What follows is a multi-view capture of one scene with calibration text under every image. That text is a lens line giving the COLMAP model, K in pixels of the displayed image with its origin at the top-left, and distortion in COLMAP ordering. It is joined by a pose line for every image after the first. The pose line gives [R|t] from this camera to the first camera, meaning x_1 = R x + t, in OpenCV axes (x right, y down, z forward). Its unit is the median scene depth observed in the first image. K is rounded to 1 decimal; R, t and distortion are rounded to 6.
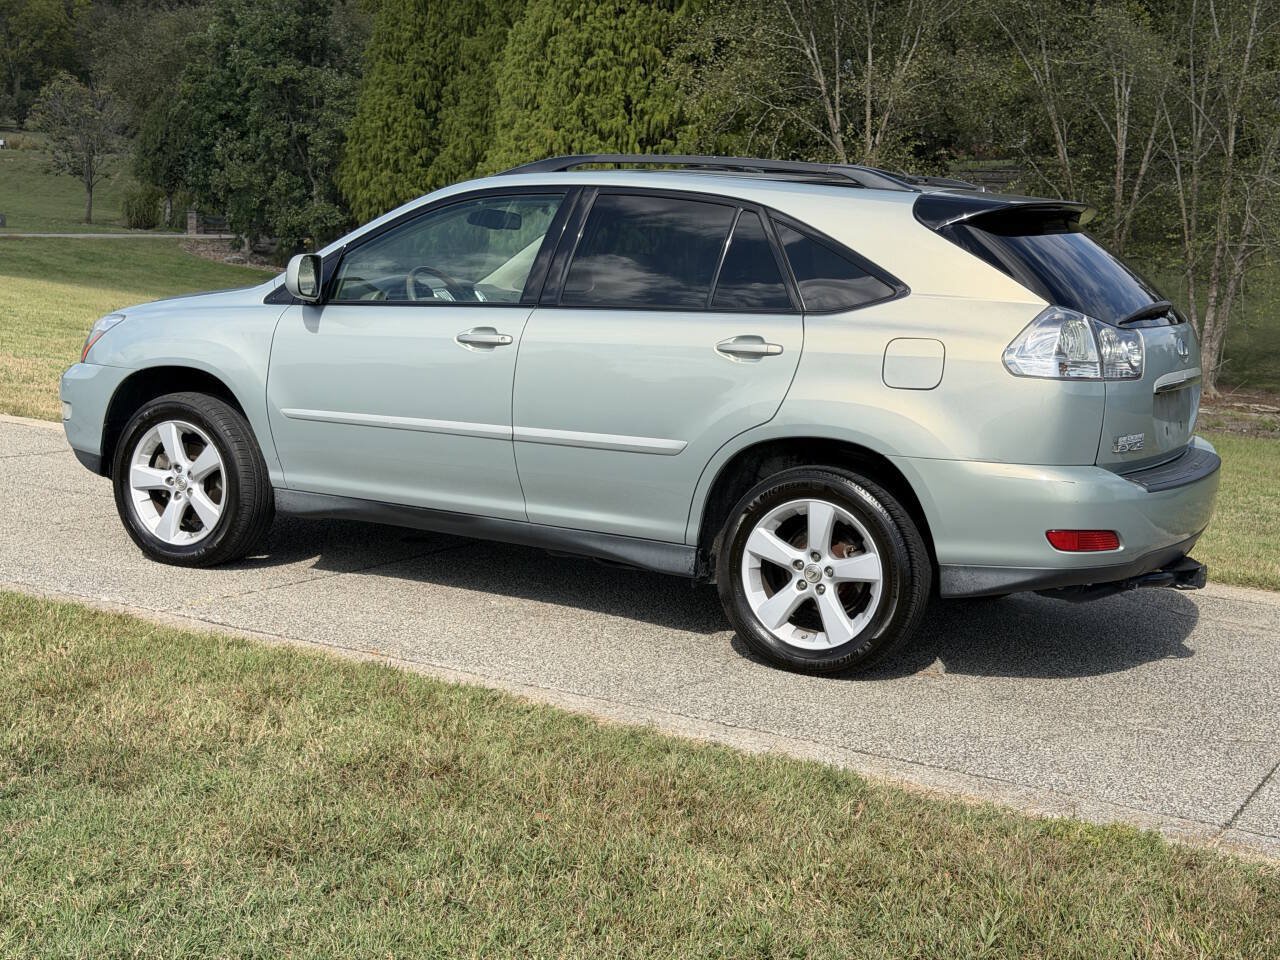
lens RADIAL K [[1844.2, 0, 646.3], [0, 1844.2, 479.8], [0, 0, 1]] dist [0.134555, 0.000000]
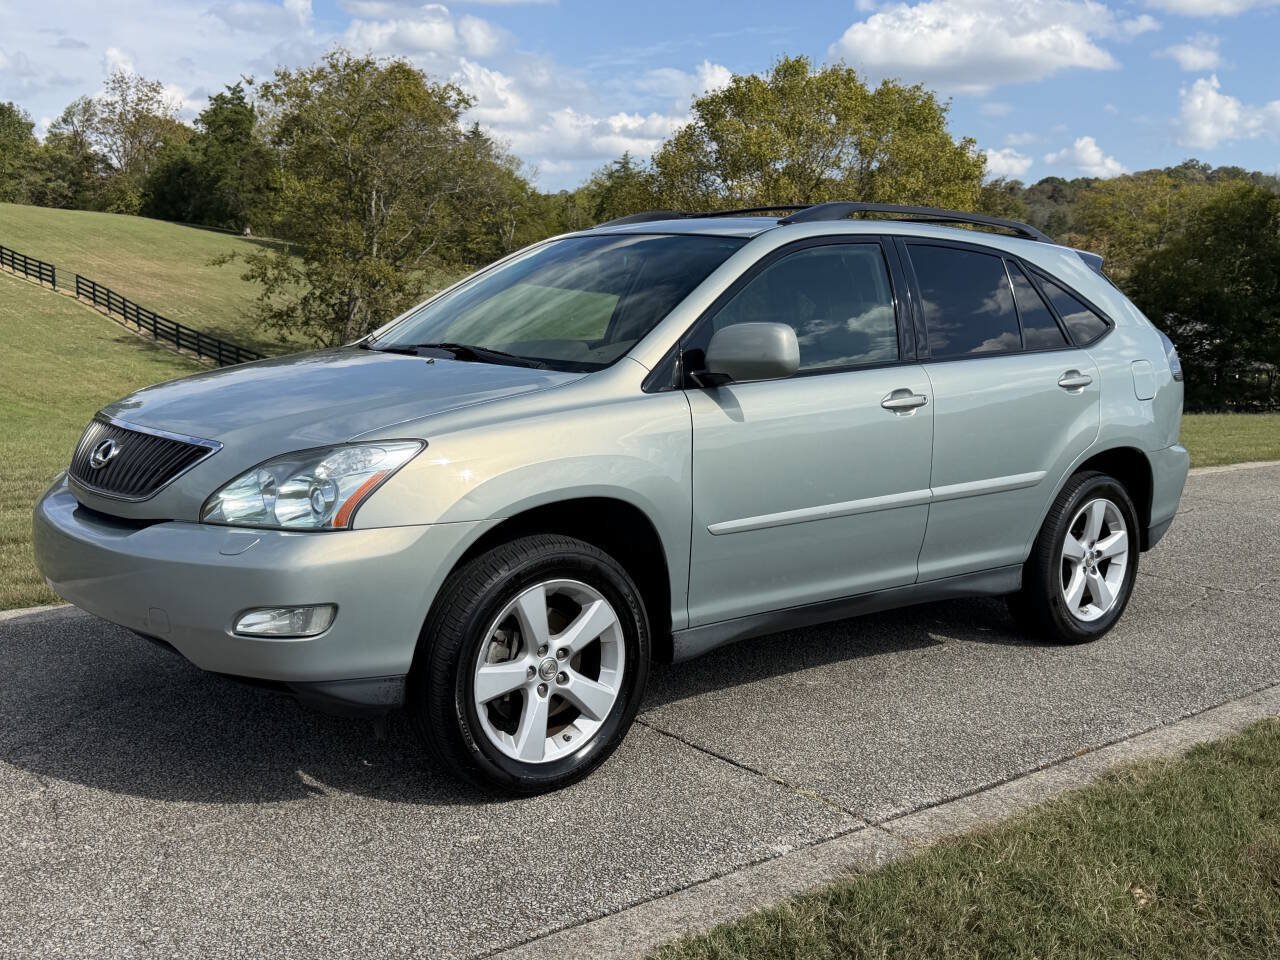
lens RADIAL K [[1290.7, 0, 633.6], [0, 1290.7, 476.4], [0, 0, 1]] dist [0.046150, 0.000000]
pose [[0.357385, -0.169229, 0.918498, -0.687021], [0.118022, 0.983746, 0.135328, -0.133469], [-0.926470, 0.060039, 0.371549, 0.819547]]
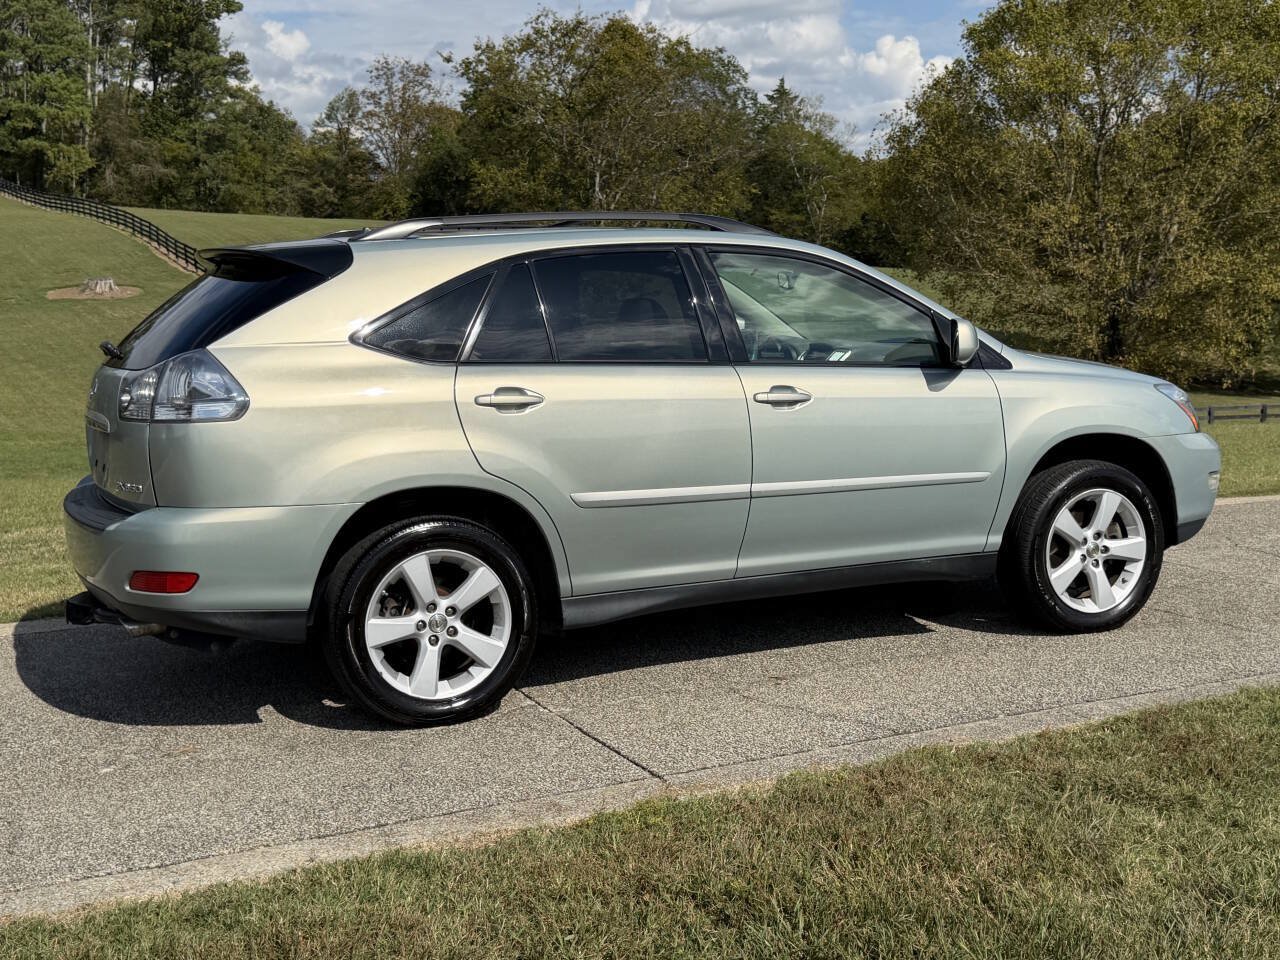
lens RADIAL K [[1587.9, 0, 623.2], [0, 1587.9, 500.3], [0, 0, 1]] dist [0.099871, 0.000000]
pose [[0.561724, -0.174445, 0.808724, -0.799588], [0.167179, 0.981286, 0.095548, -0.111036], [-0.810257, 0.081530, 0.580376, 0.532578]]
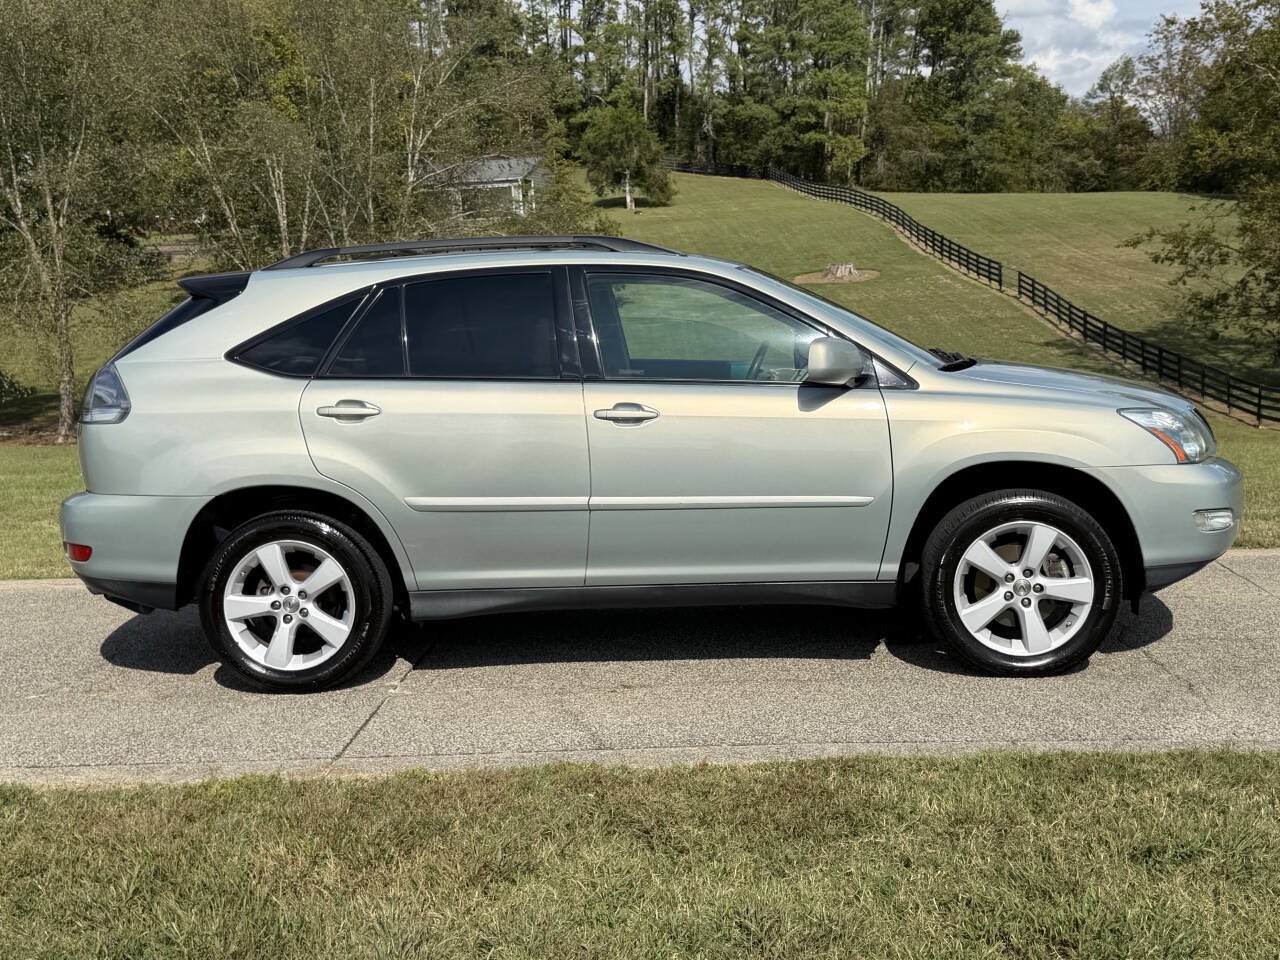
lens RADIAL K [[1587.9, 0, 609.1], [0, 1587.9, 483.3], [0, 0, 1]] dist [0.099871, 0.000000]
pose [[0.884629, -0.139705, 0.444876, -0.479038], [0.145792, 0.989099, 0.020703, -0.055481], [-0.442919, 0.046545, 0.895353, 0.194191]]
